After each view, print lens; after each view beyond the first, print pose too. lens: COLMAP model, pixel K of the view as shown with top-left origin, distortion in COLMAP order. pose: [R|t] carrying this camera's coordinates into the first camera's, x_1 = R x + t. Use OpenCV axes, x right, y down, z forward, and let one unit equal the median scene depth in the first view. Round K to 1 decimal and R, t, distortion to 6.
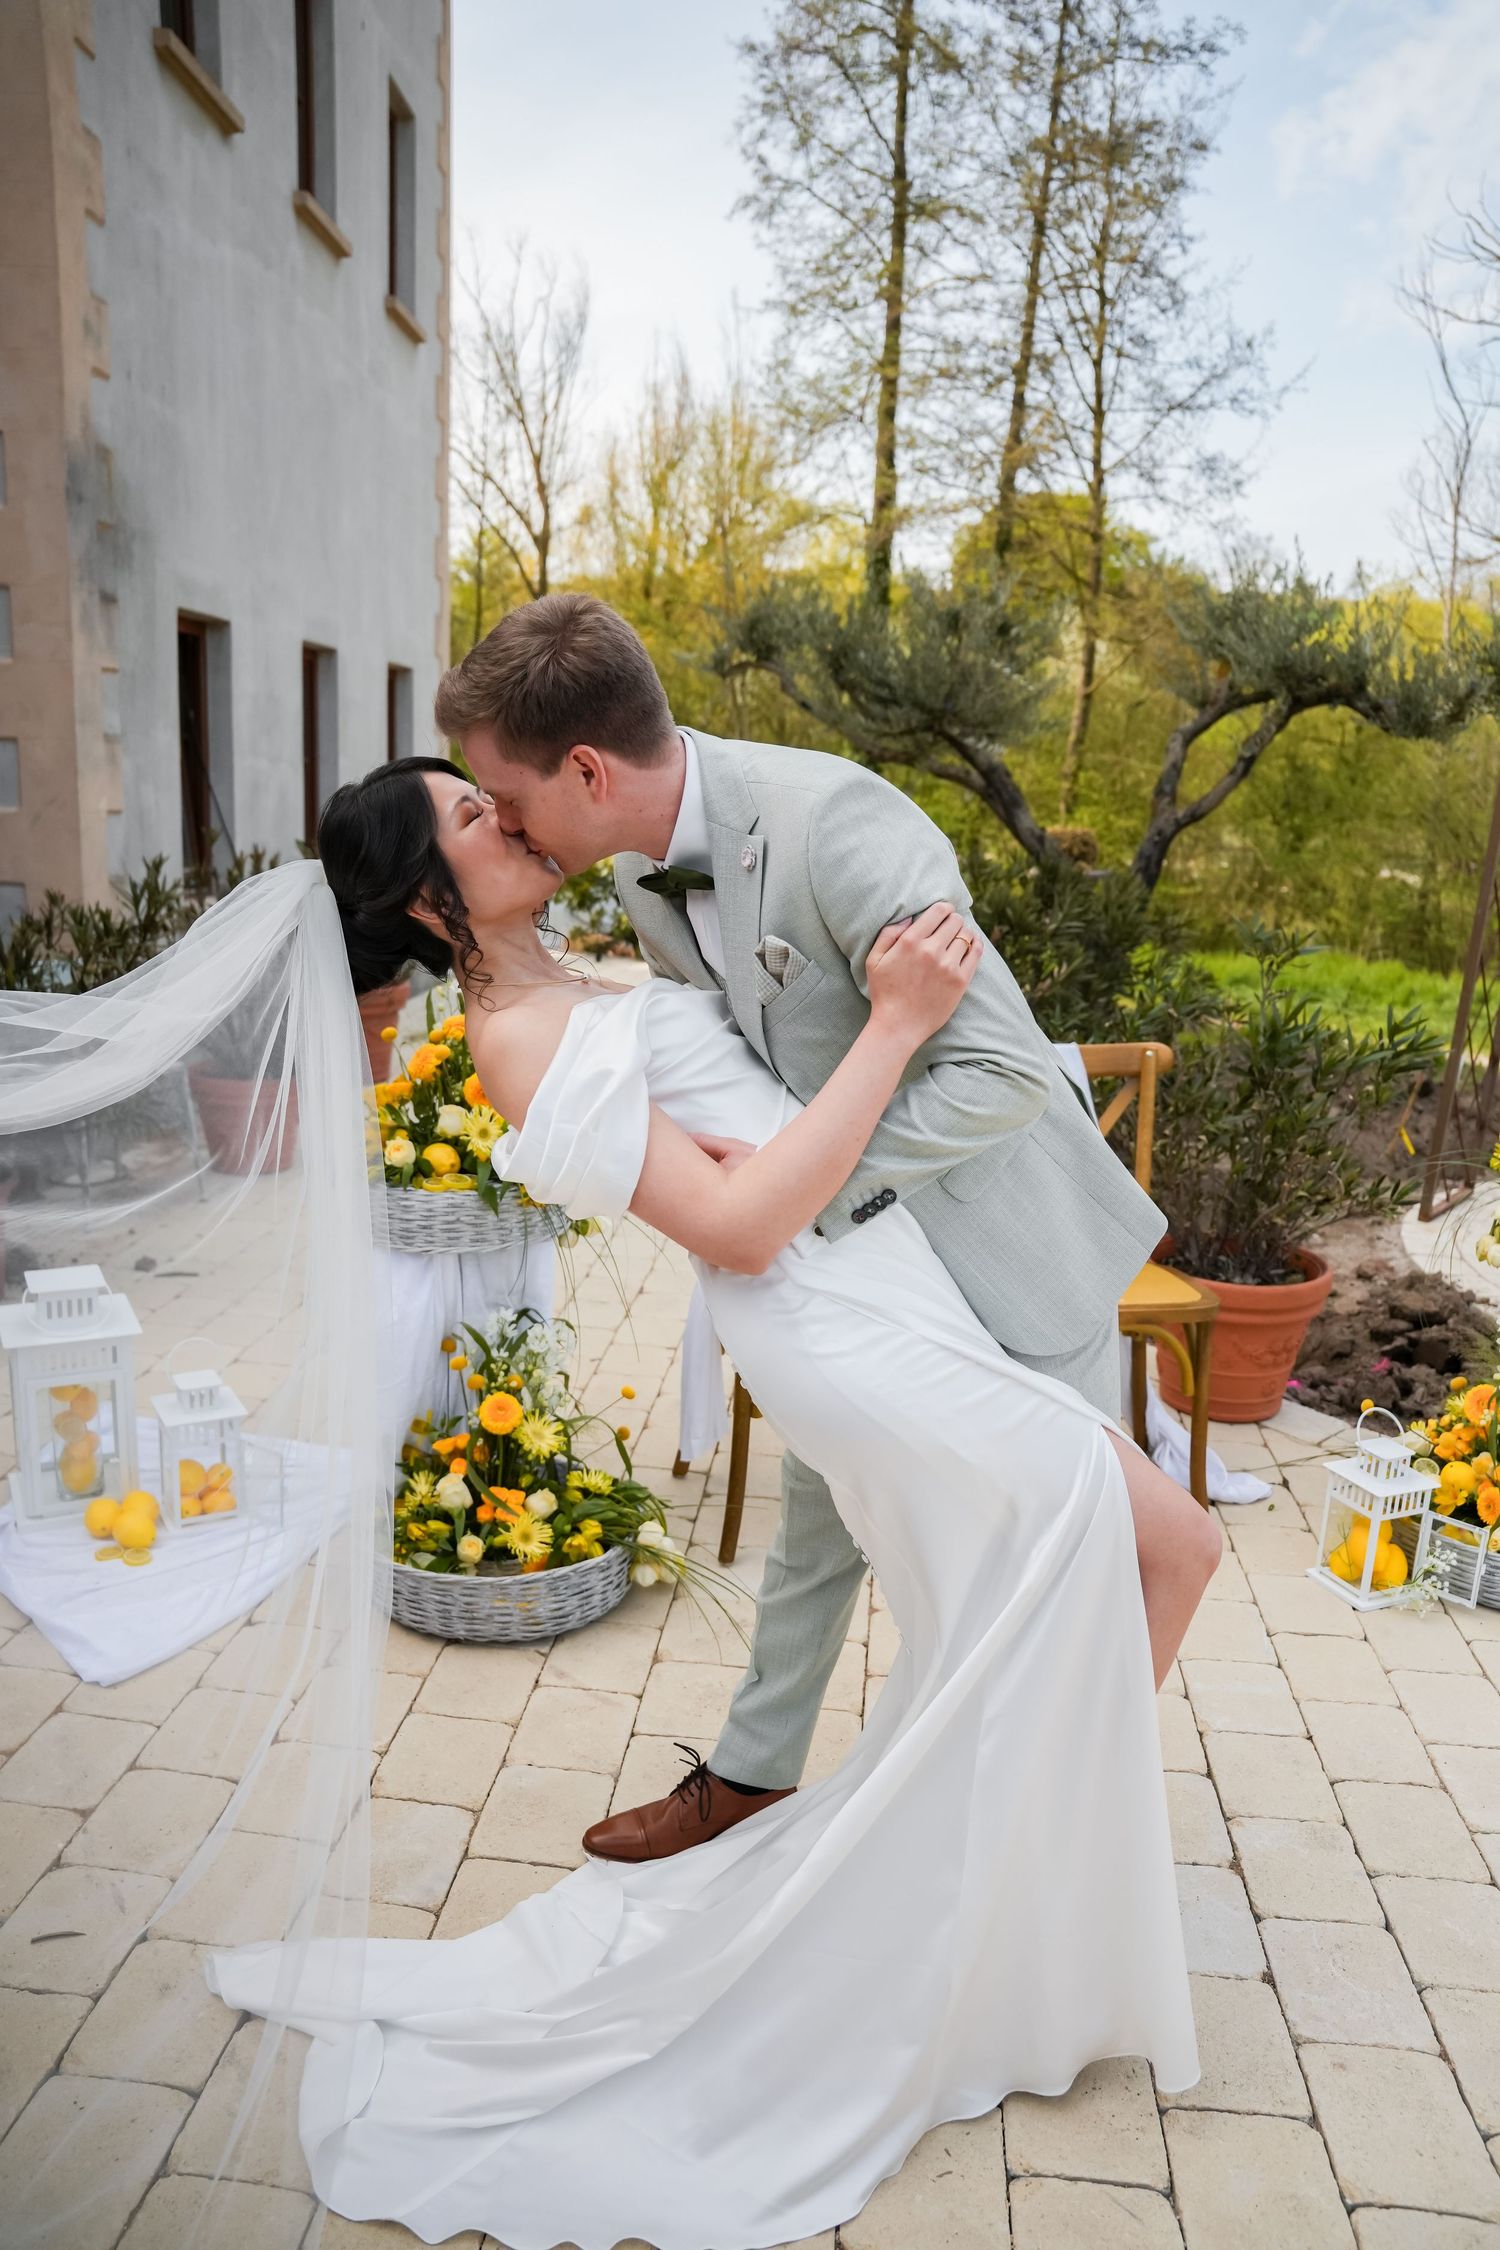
lens RADIAL K [[1595.4, 0, 750.0], [0, 1595.4, 1125.0], [0, 0, 1]] dist [-0.096138, 0.103153]
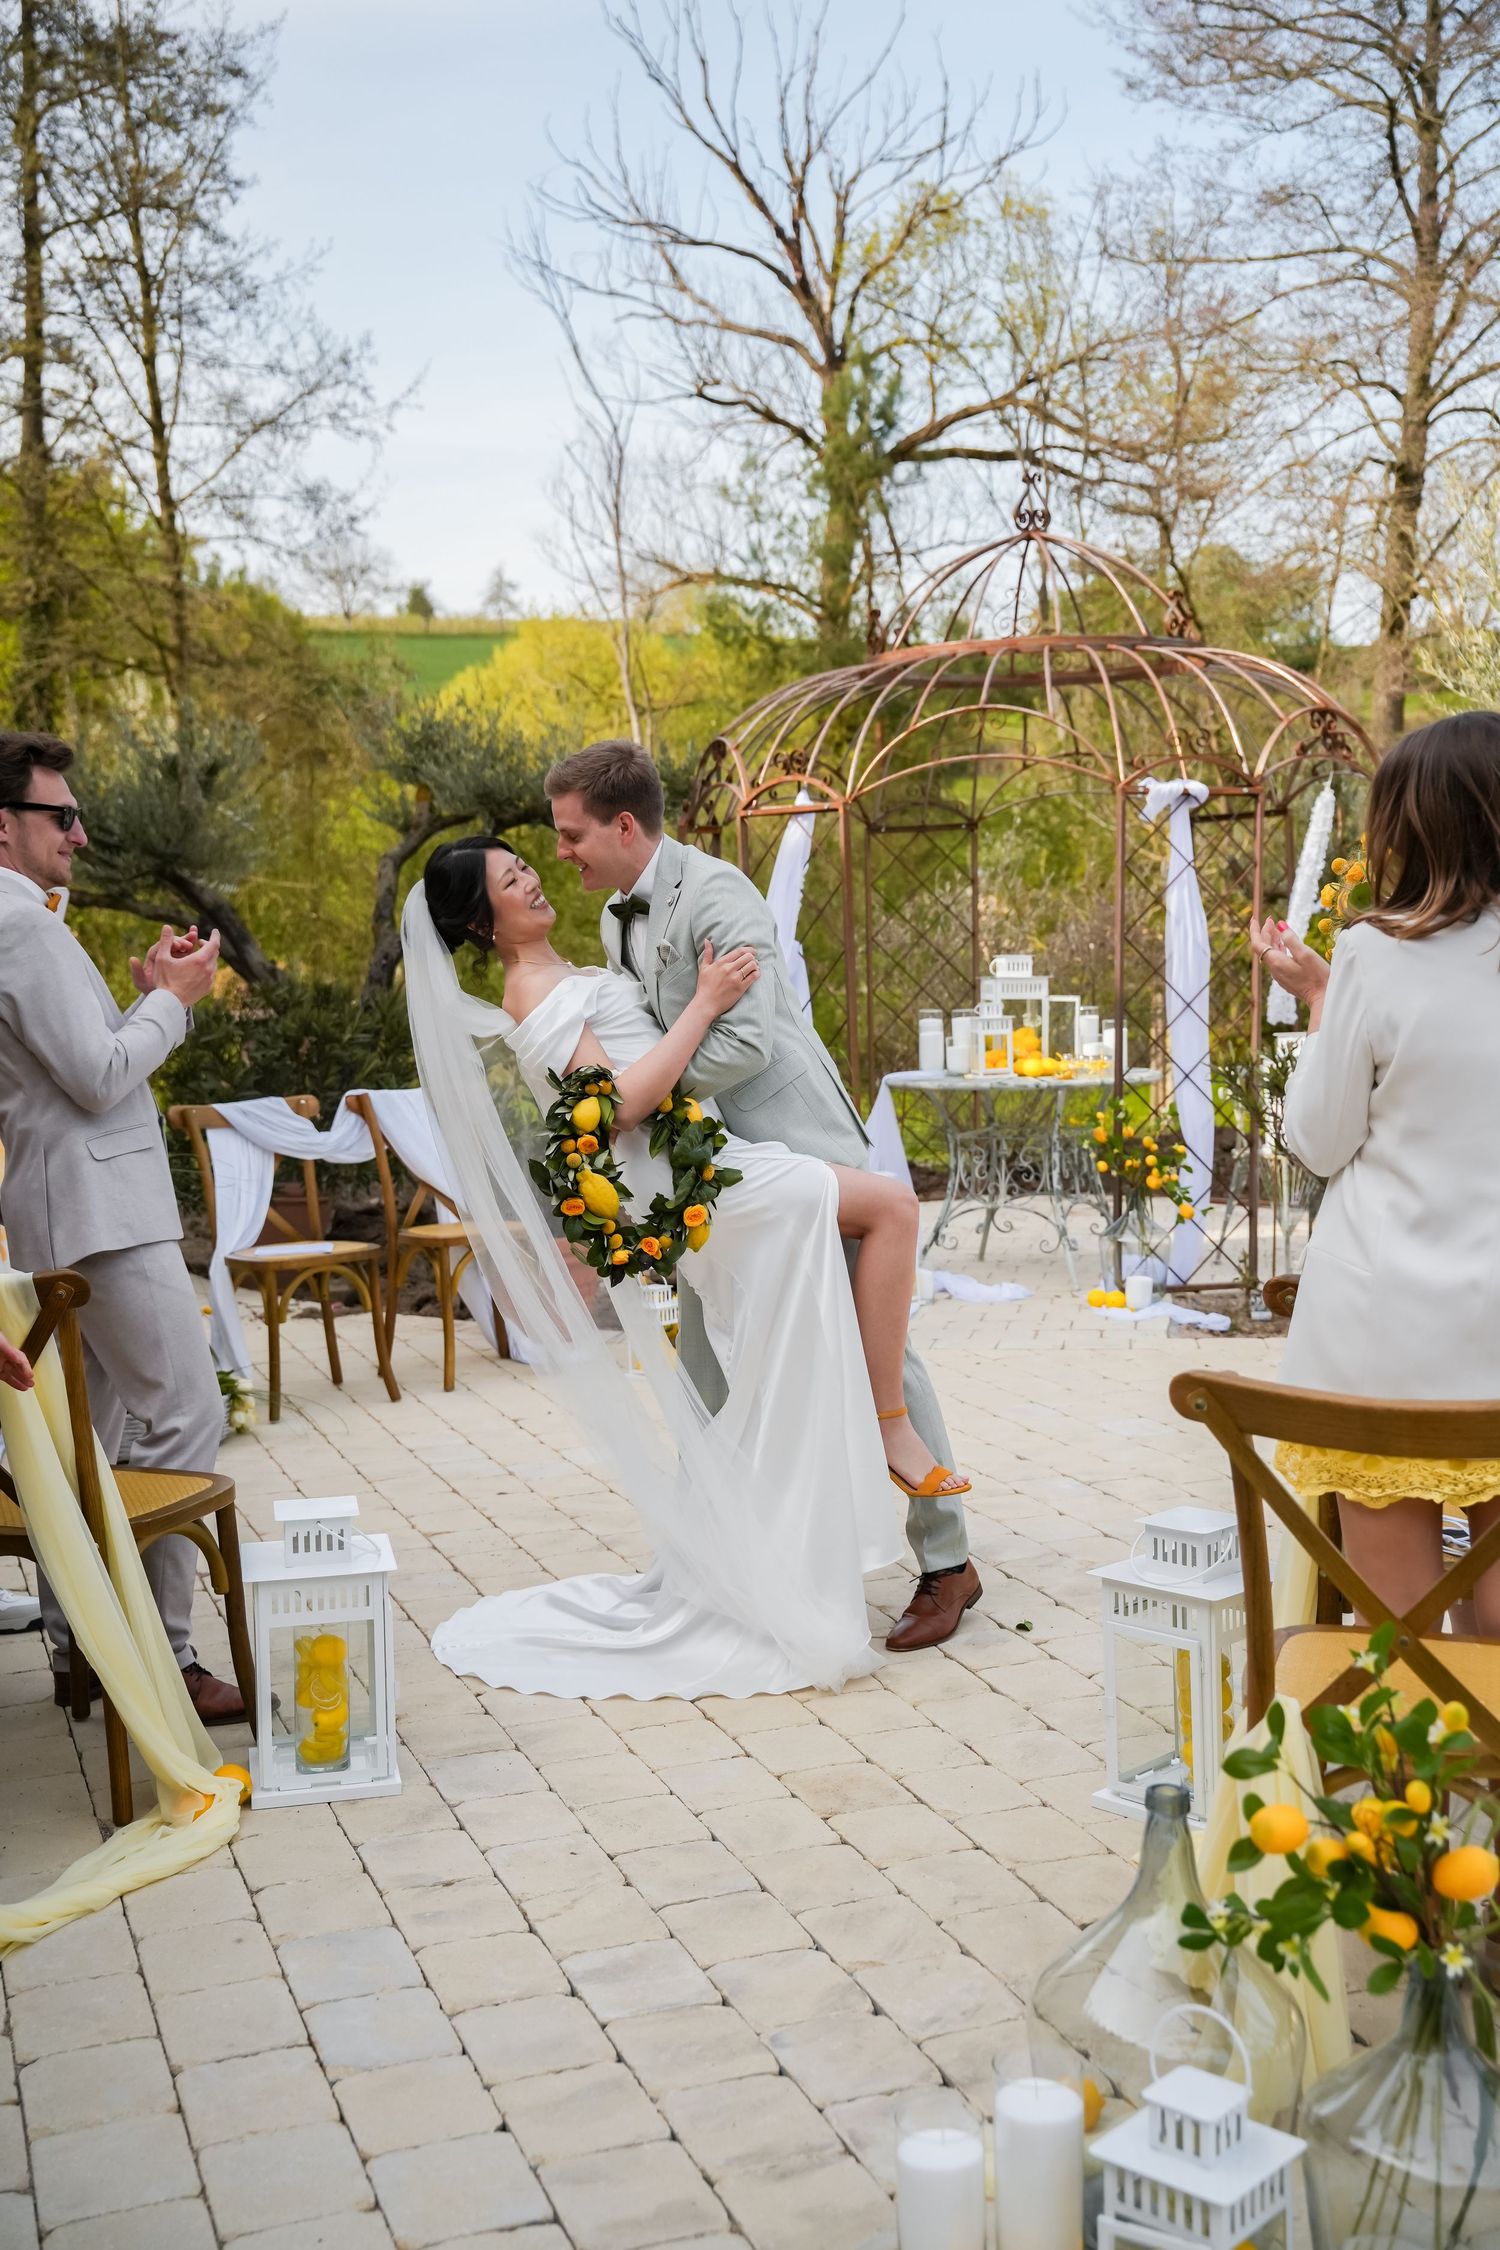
lens RADIAL K [[2484.0, 0, 750.0], [0, 2484.0, 1125.0], [0, 0, 1]] dist [0.002287, 0.001706]
pose [[0.900268, -0.097858, 0.424196, -0.063440], [0.149813, 0.984534, -0.090826, 0.029379], [-0.408747, 0.145318, 0.901004, -0.150540]]
